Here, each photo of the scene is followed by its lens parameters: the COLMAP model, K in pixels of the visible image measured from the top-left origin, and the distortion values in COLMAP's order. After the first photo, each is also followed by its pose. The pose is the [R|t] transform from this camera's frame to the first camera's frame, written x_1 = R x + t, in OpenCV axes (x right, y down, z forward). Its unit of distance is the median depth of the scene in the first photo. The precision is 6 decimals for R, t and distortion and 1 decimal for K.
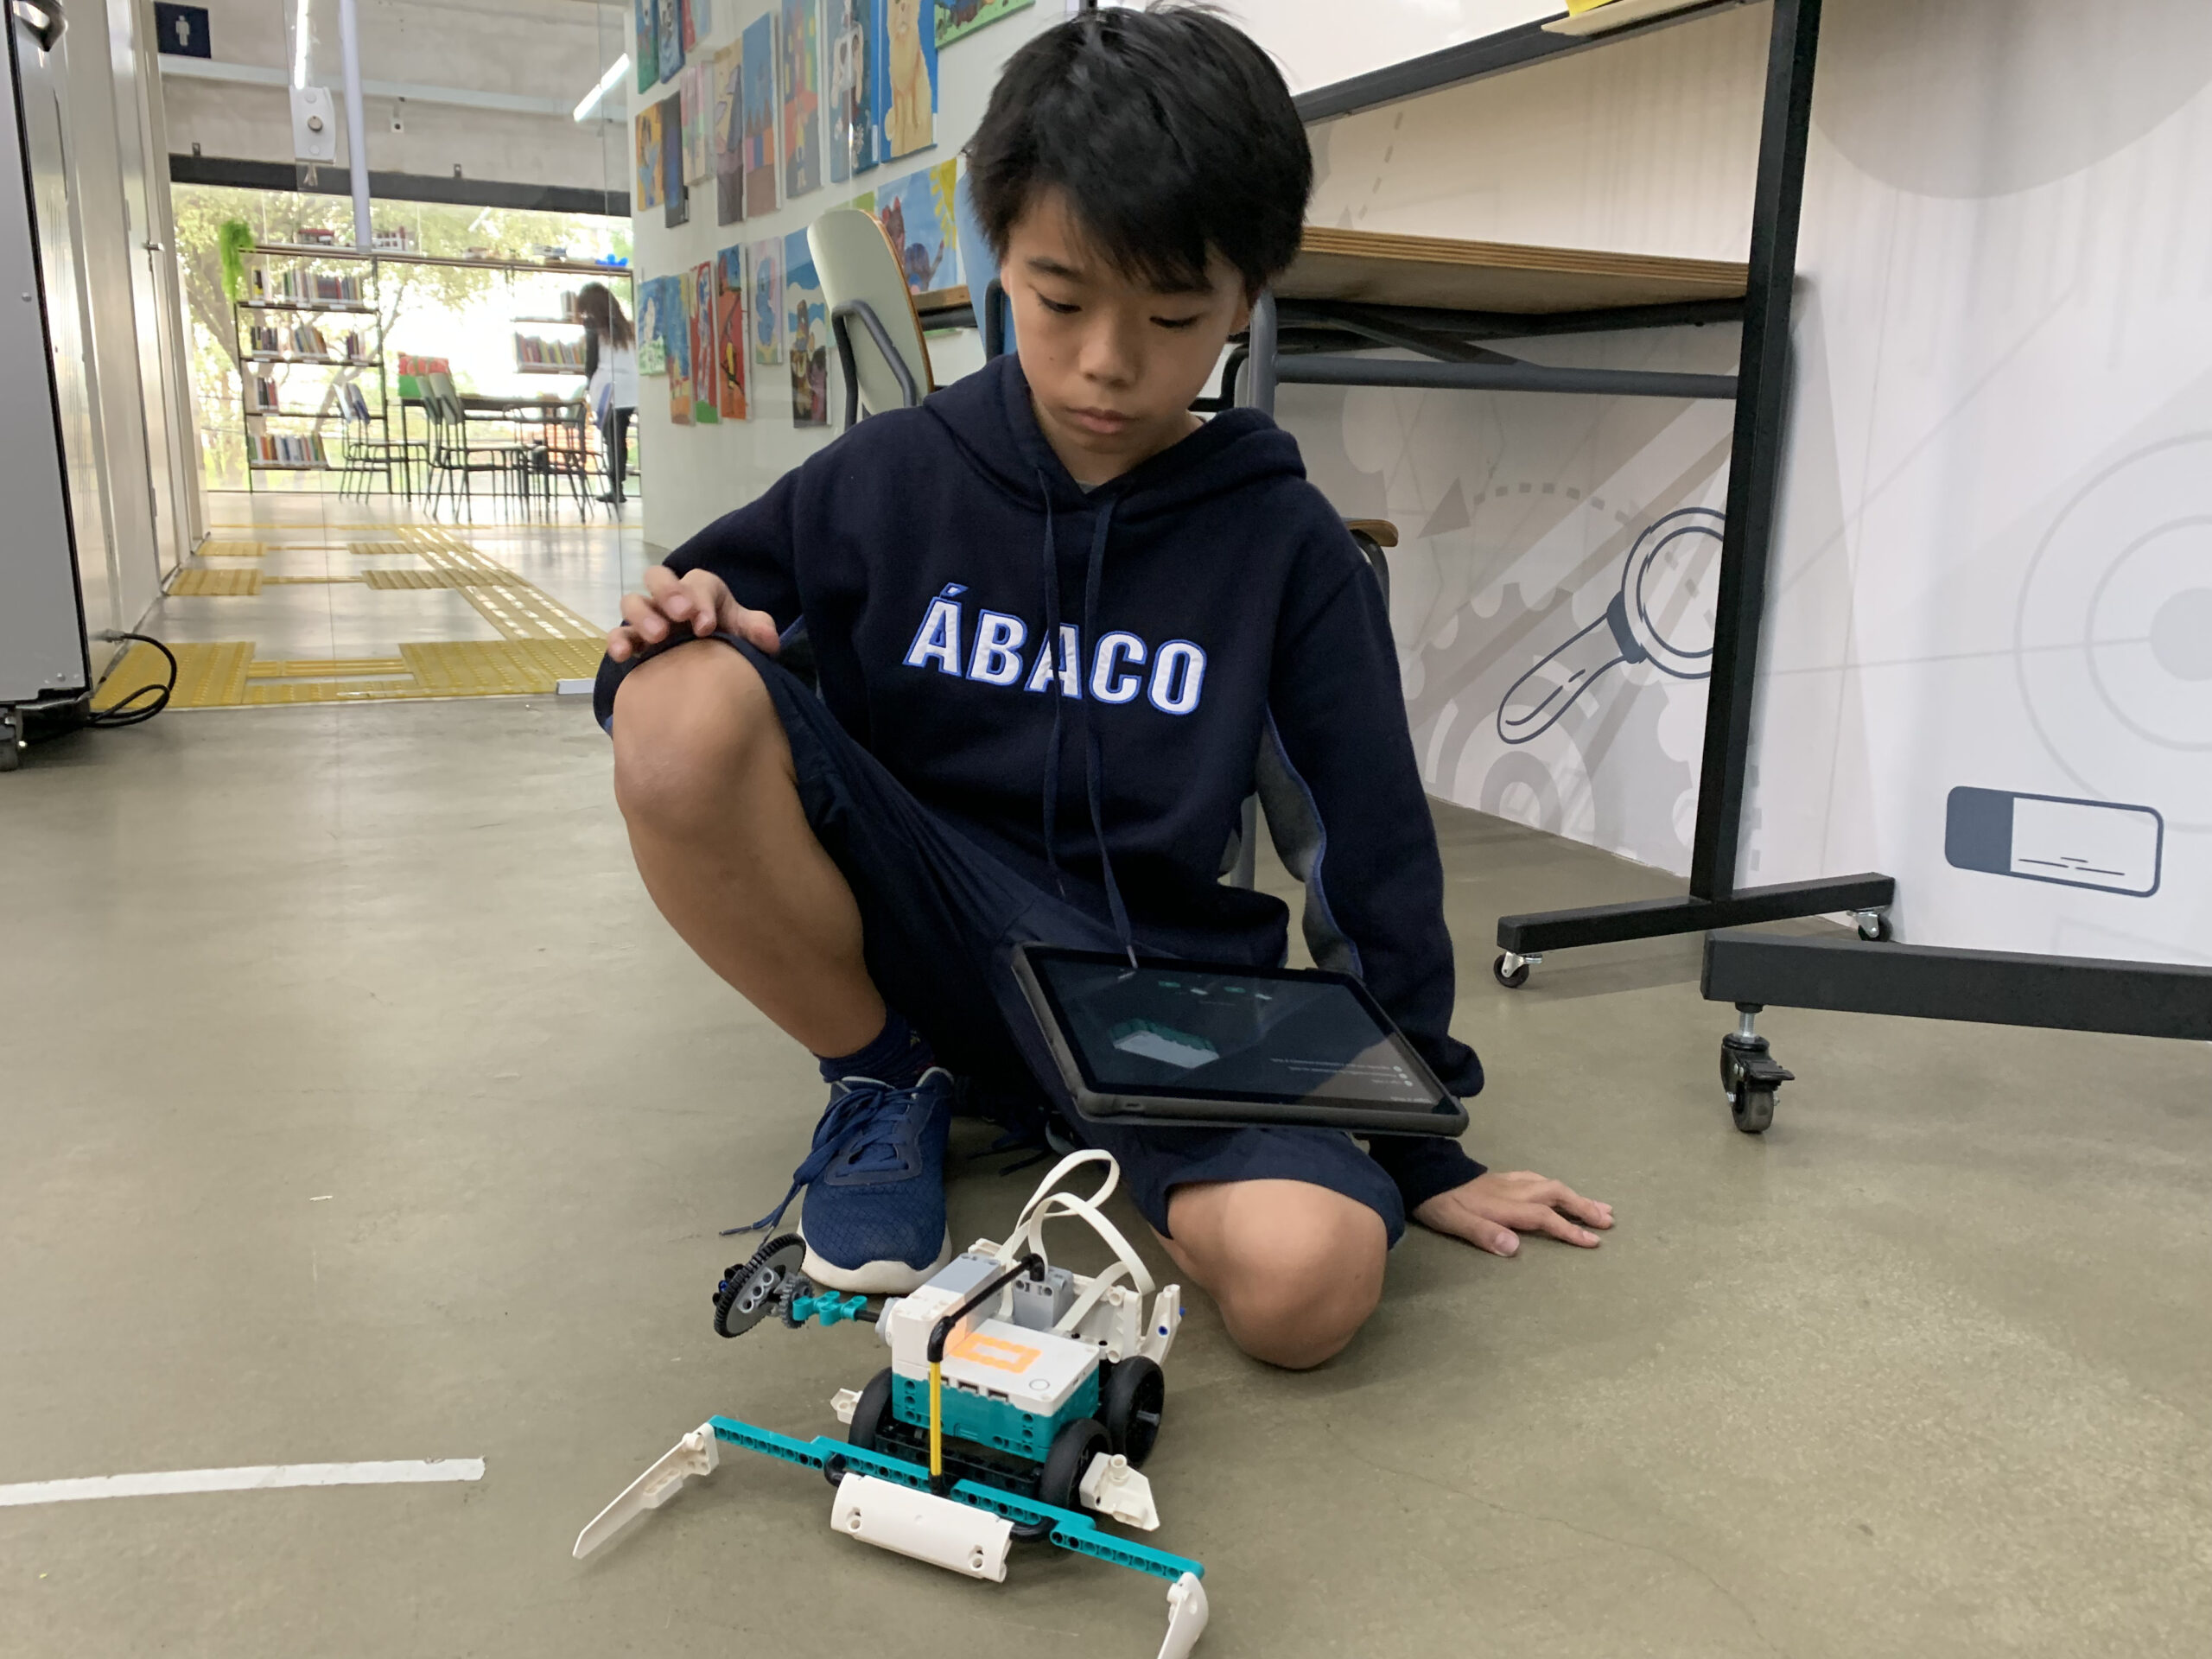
lens RADIAL K [[1692.5, 0, 1100.4], [0, 1692.5, 821.2], [0, 0, 1]] dist [0.014301, -0.006220]
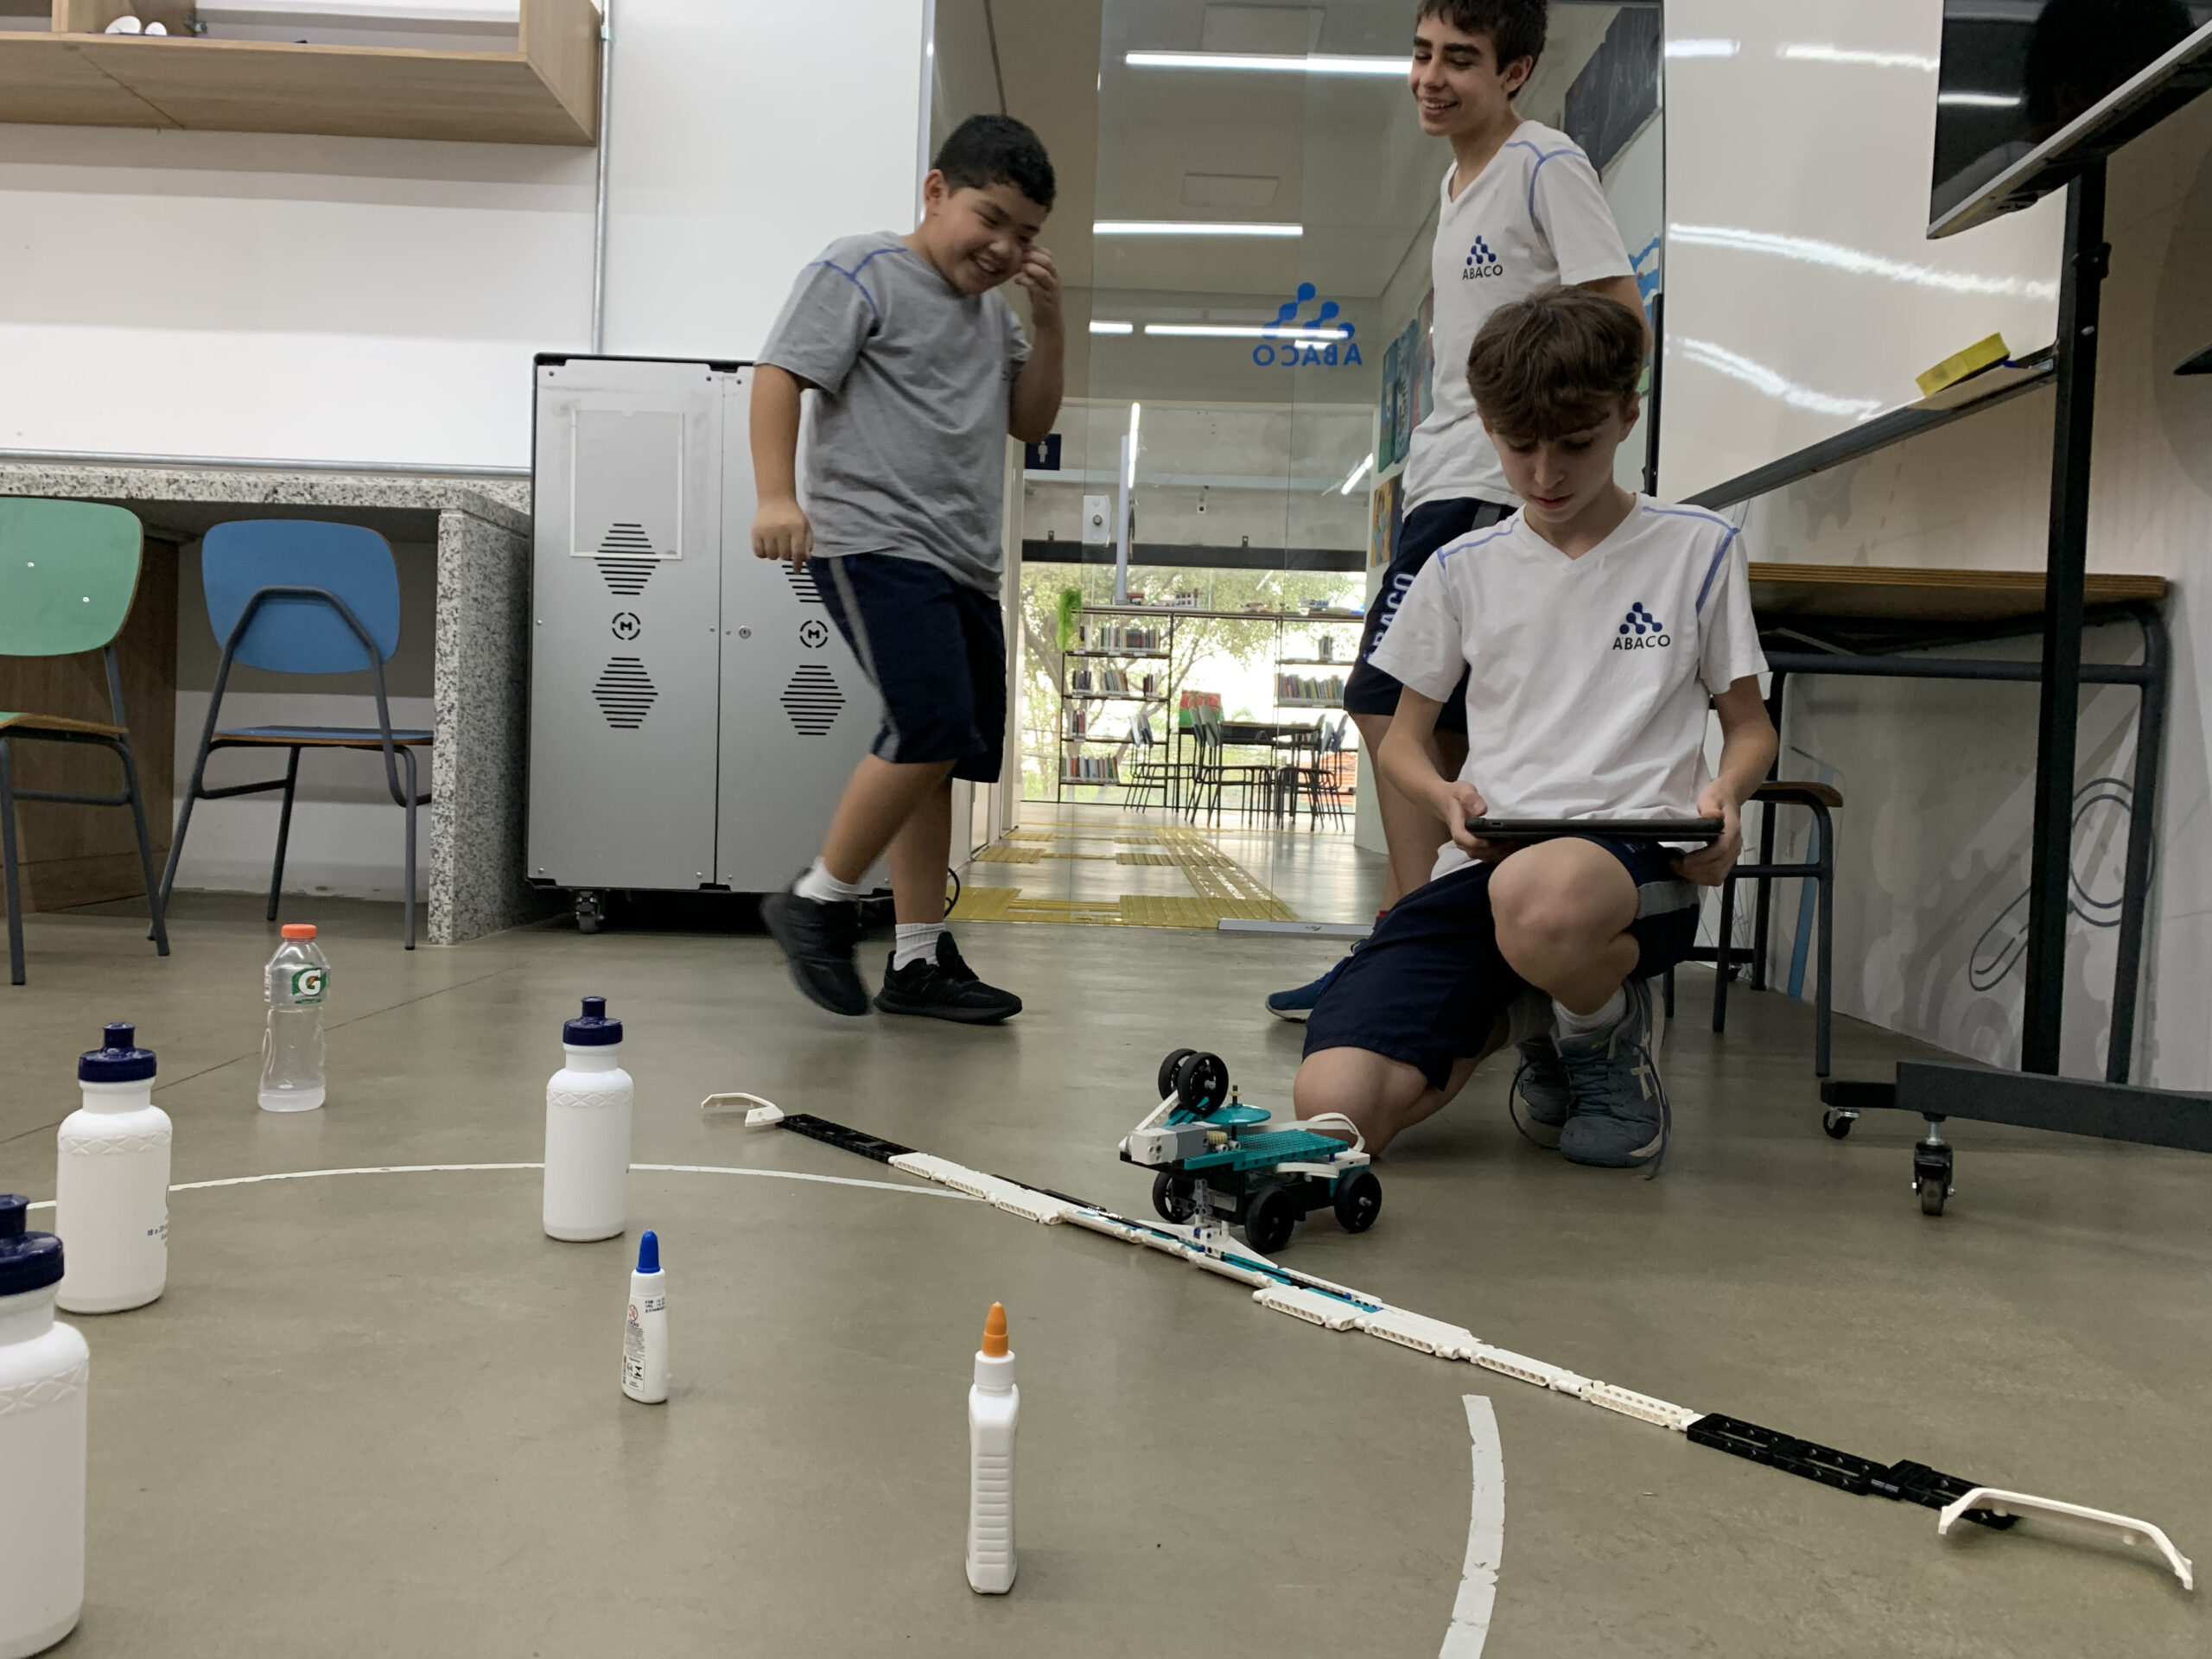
lens RADIAL K [[1692.5, 0, 1100.8], [0, 1692.5, 812.2], [0, 0, 1]] dist [0.014301, -0.006220]
pose [[0.904607, 0.024673, -0.425531, 0.107759], [-0.108945, 0.978547, -0.174861, 0.054430], [0.412088, 0.204540, 0.887889, -0.143654]]
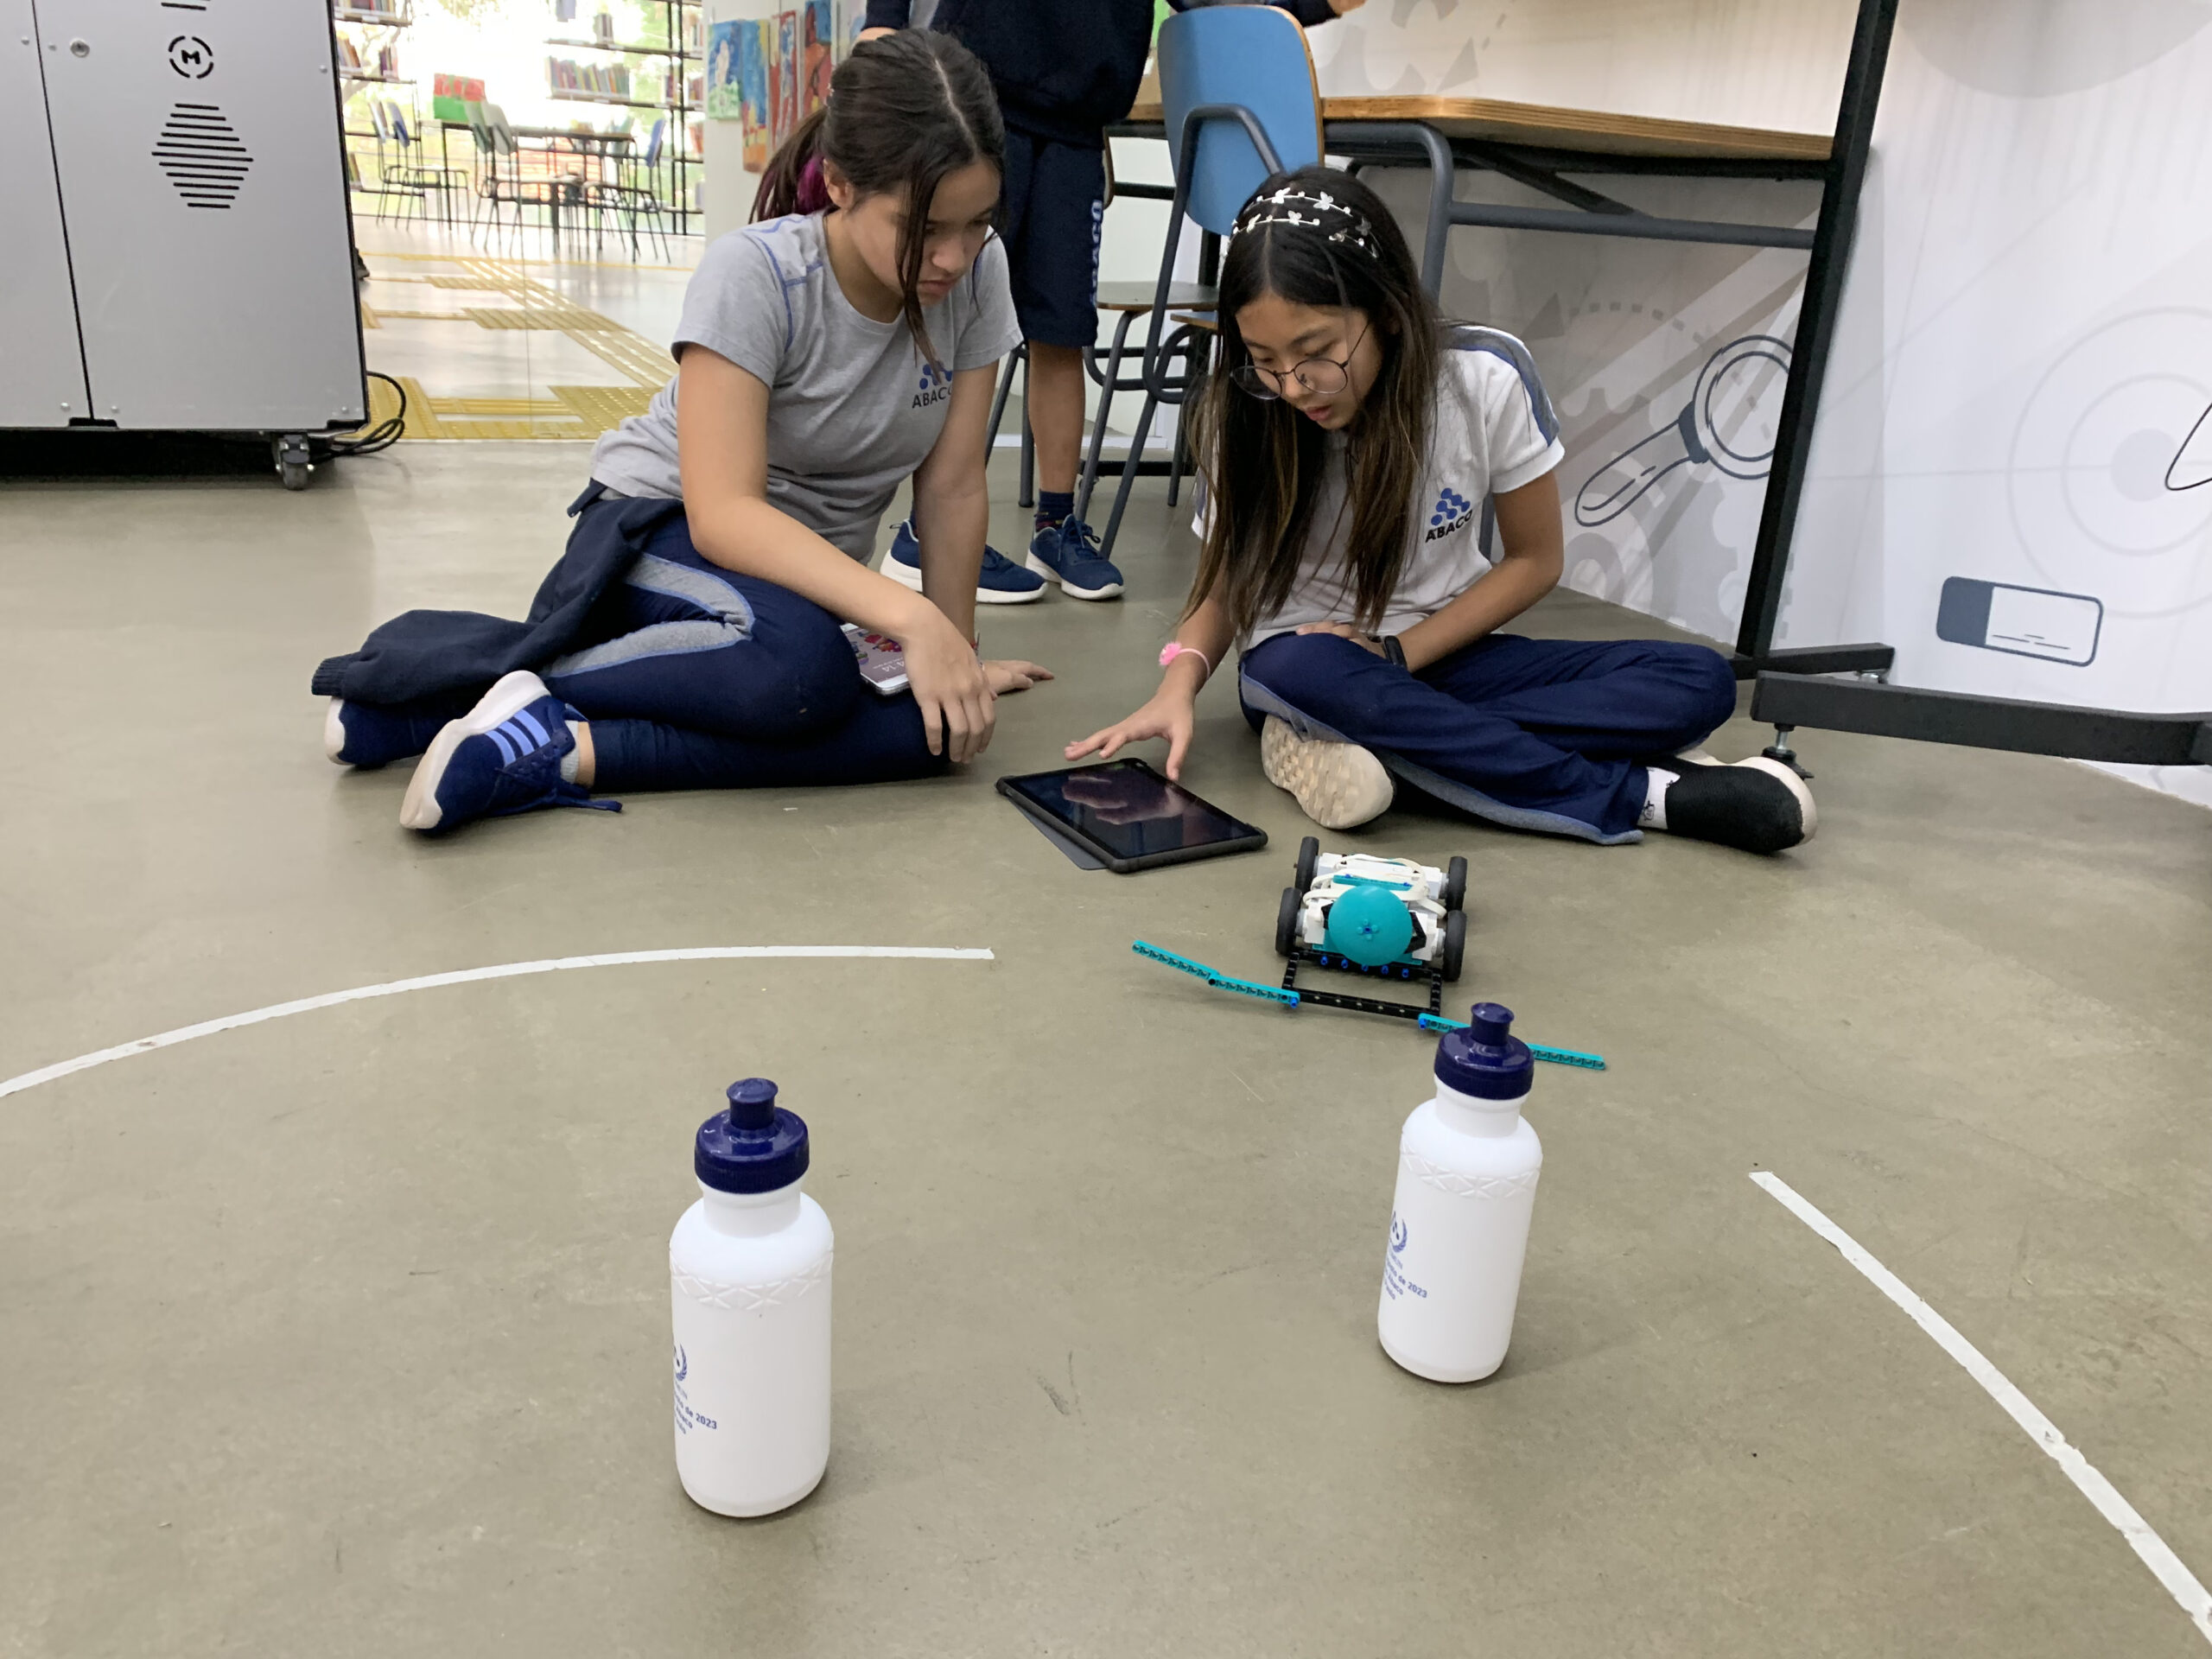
lens RADIAL K [[1692.5, 0, 1119.8], [0, 1692.5, 811.6], [0, 0, 1]] dist [0.014301, -0.006220]
pose [[0.998862, 0.042187, 0.022246, -0.056734], [-0.044740, 0.990419, 0.130643, 0.006549], [-0.016522, -0.131489, 0.991180, -0.112416]]
